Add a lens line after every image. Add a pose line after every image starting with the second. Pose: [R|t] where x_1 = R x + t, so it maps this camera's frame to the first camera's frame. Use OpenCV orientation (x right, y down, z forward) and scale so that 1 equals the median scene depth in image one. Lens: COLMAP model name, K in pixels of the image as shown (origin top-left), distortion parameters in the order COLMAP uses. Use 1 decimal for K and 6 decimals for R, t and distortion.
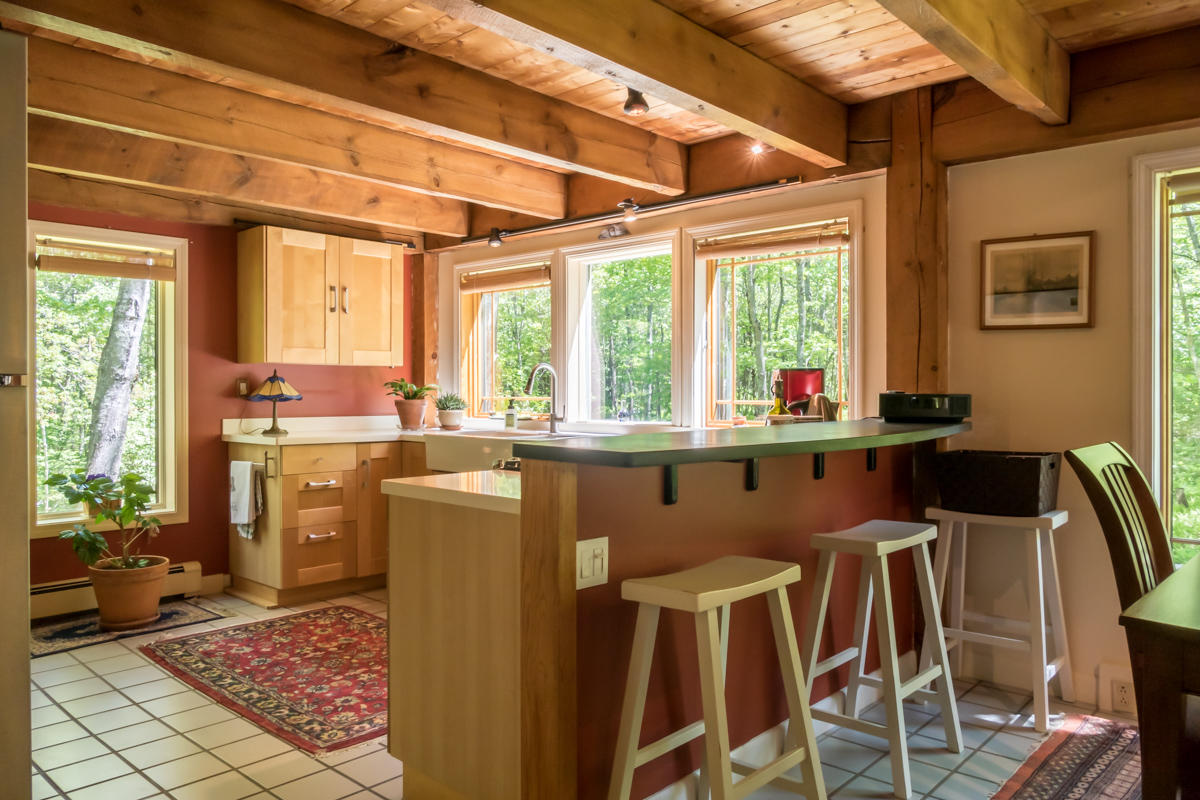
lens RADIAL K [[857.3, 0, 598.7], [0, 857.3, 399.3], [0, 0, 1]] dist [-0.025396, 0.010041]
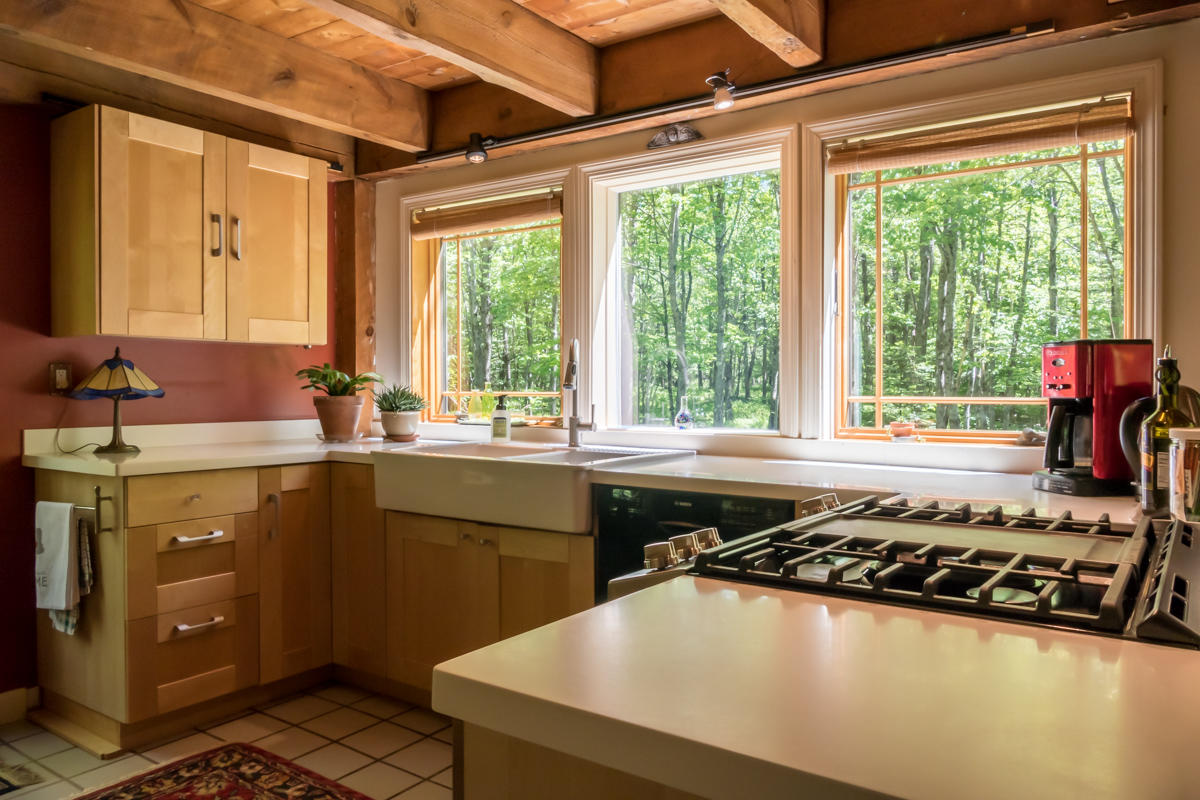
lens RADIAL K [[857.3, 0, 604.3], [0, 857.3, 395.6], [0, 0, 1]] dist [-0.025396, 0.010041]
pose [[0.990127, -0.002330, 0.140153, -0.121856], [0.001937, 0.999994, 0.002938, -0.001570], [-0.140159, -0.002638, 0.990125, 0.356355]]
